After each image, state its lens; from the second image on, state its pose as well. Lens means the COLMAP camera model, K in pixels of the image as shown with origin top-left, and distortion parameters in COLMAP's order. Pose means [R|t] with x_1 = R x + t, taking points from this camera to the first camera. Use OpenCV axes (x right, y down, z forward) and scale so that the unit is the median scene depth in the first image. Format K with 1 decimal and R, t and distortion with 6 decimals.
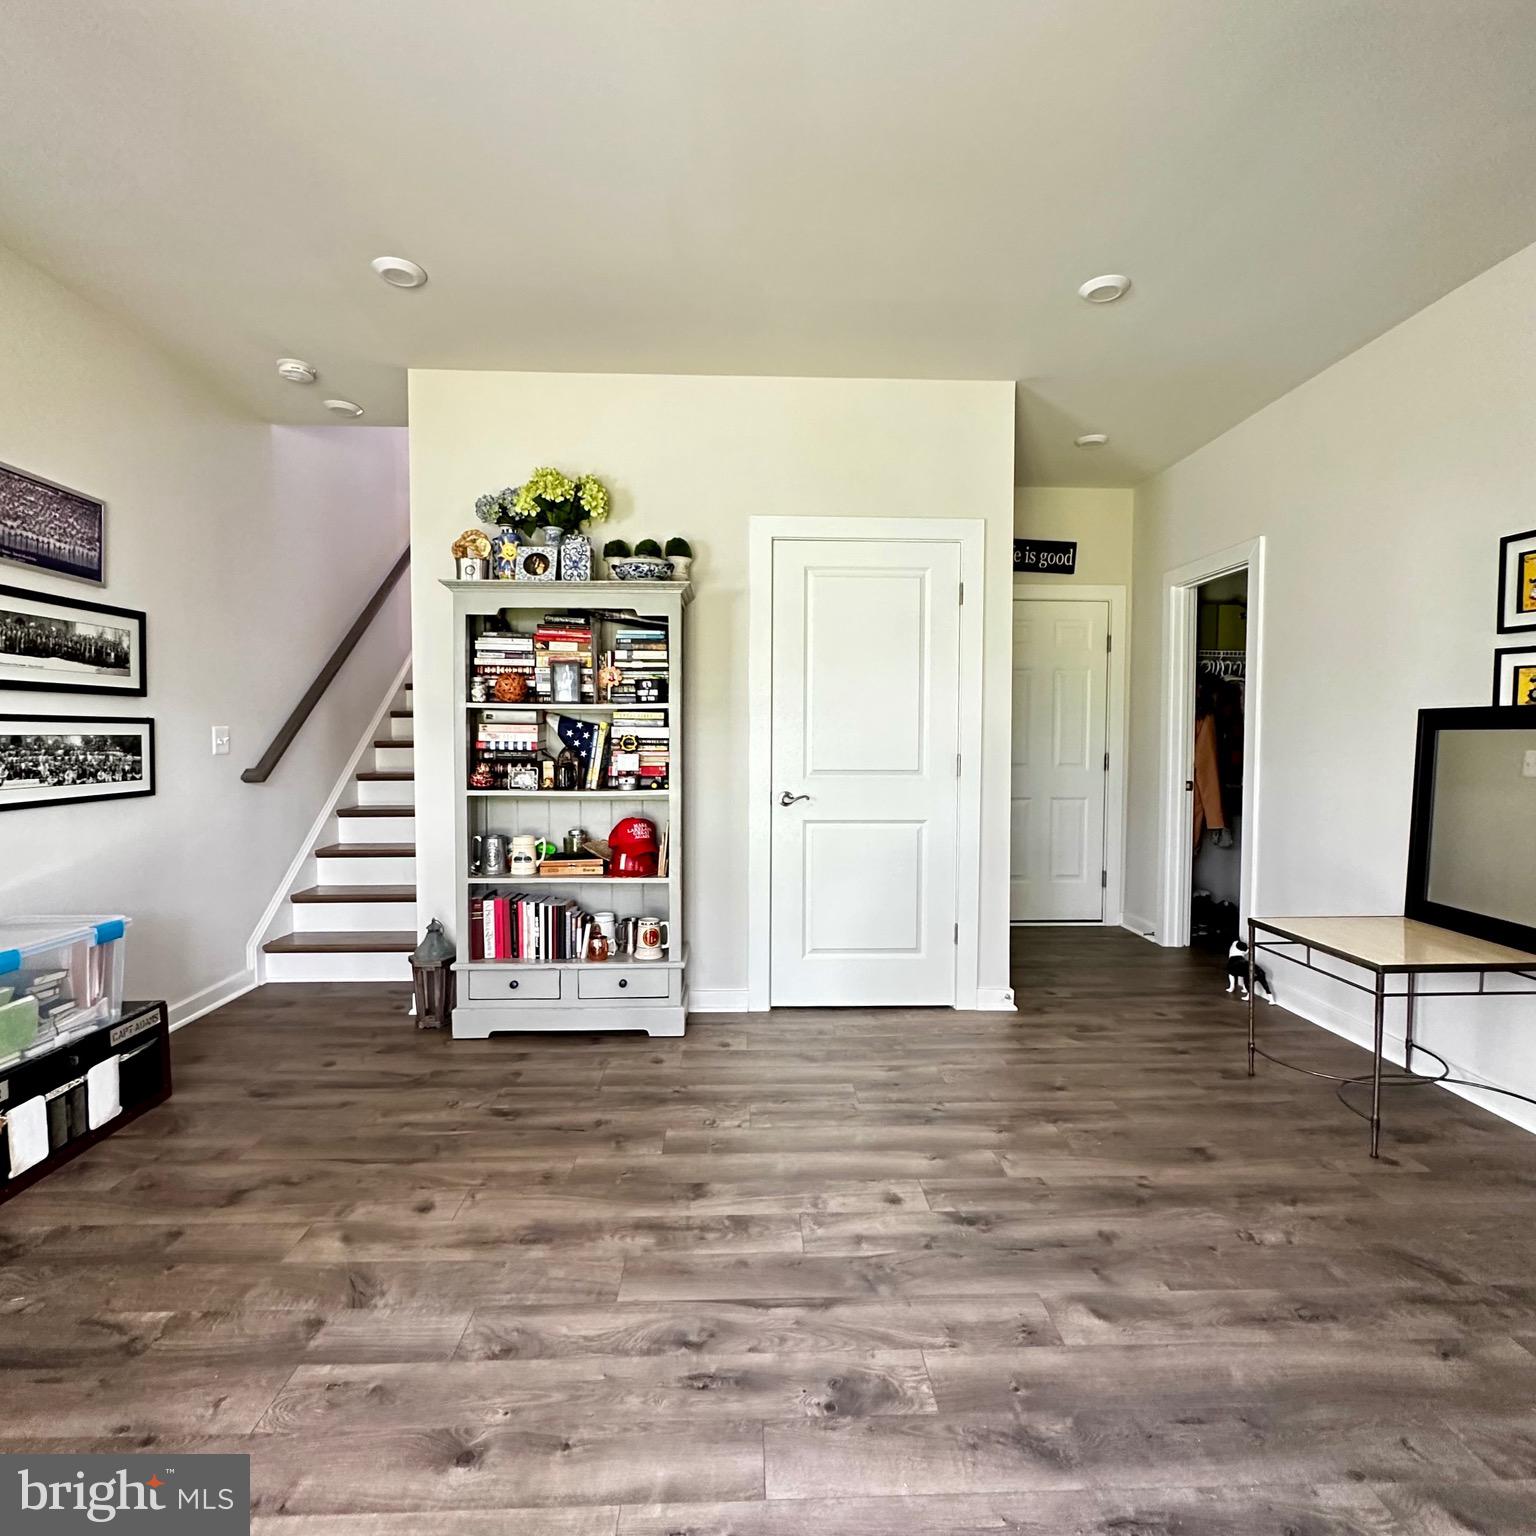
lens RADIAL K [[833.6, 0, 774.8], [0, 833.6, 760.4], [0, 0, 1]] dist [0.005527, -0.000865]
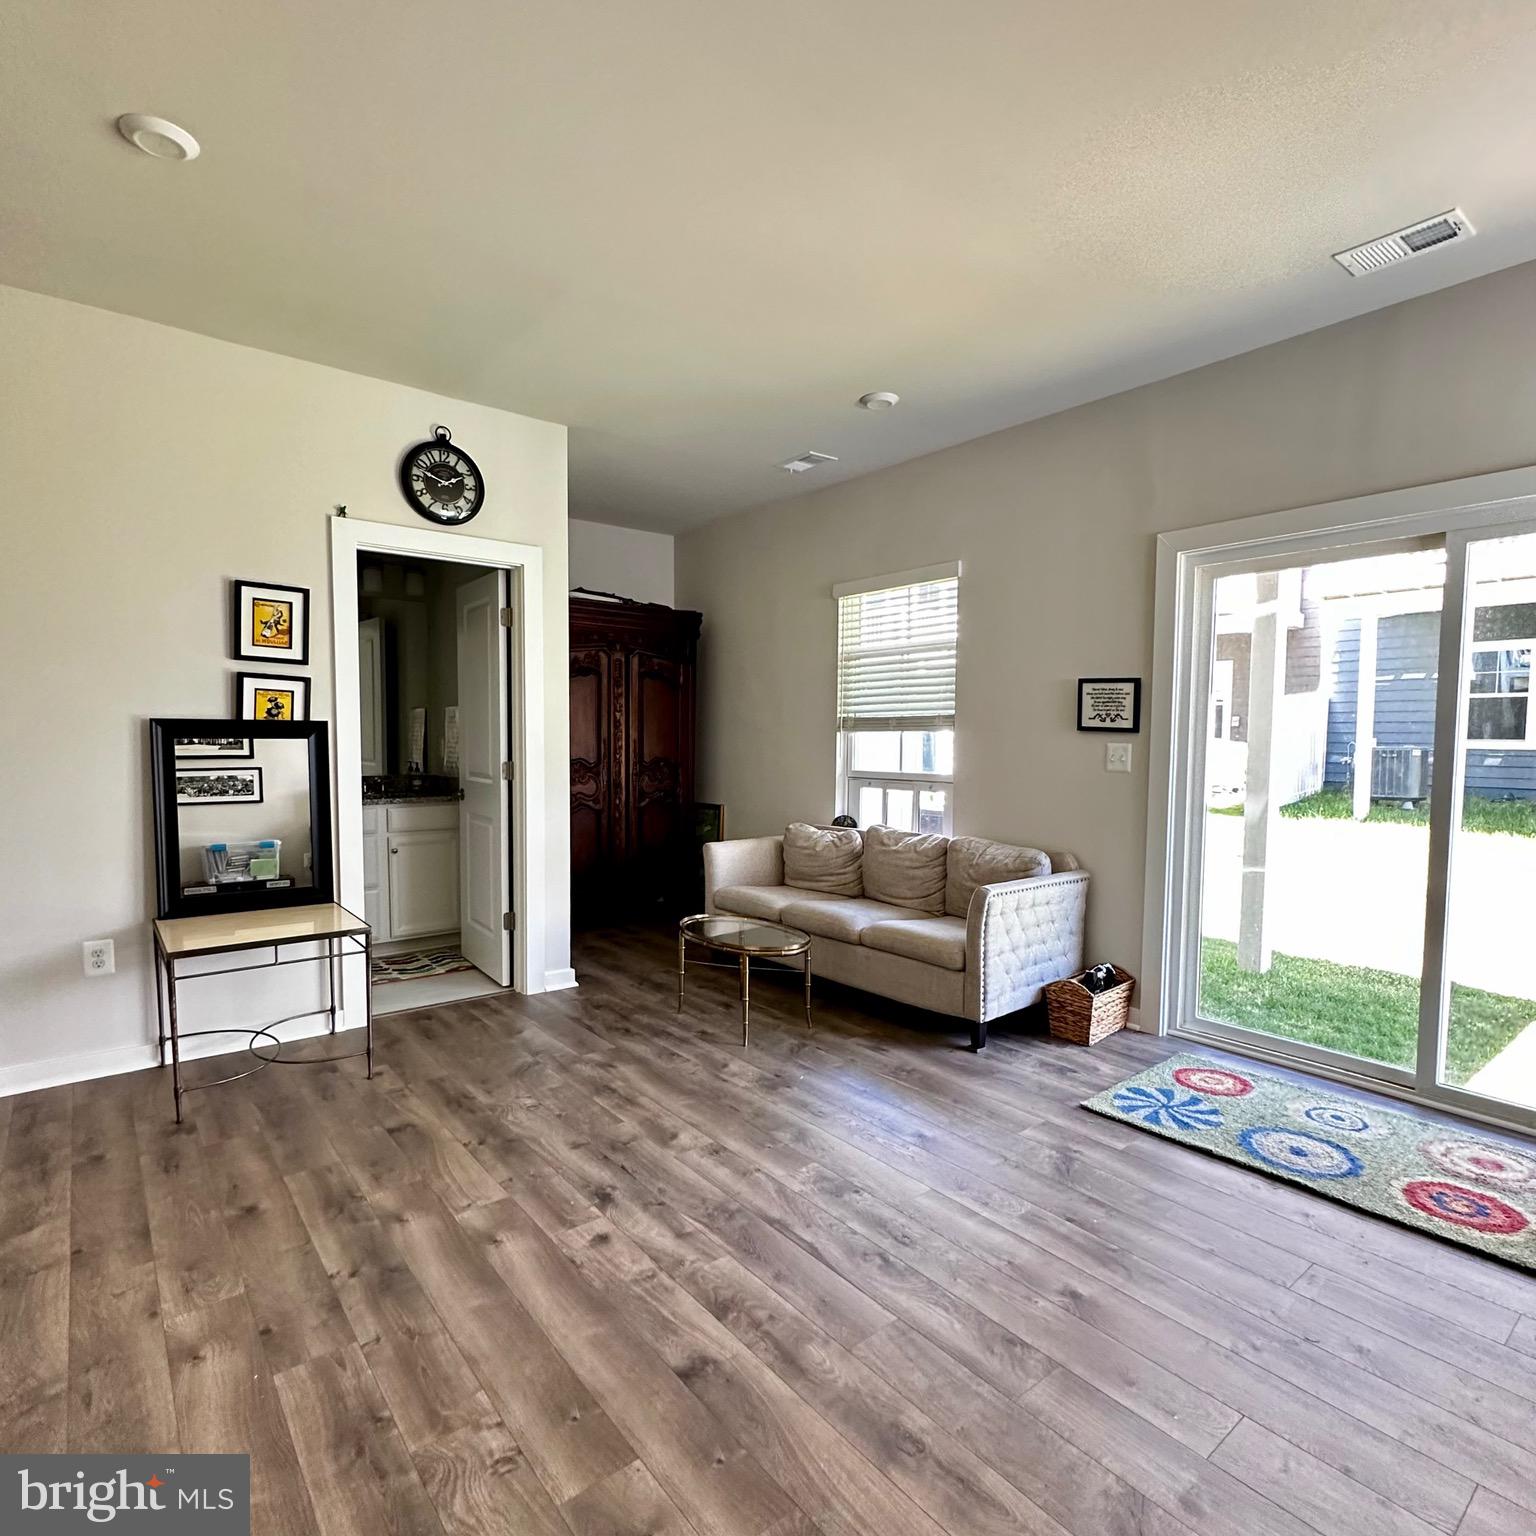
lens RADIAL K [[833.6, 0, 778.9], [0, 833.6, 783.3], [0, 0, 1]] dist [0.005527, -0.000865]
pose [[-0.594334, -0.053194, 0.802457, -0.805682], [0.016986, 0.996757, 0.078654, -0.076787], [-0.804039, 0.060378, -0.591503, 1.529225]]
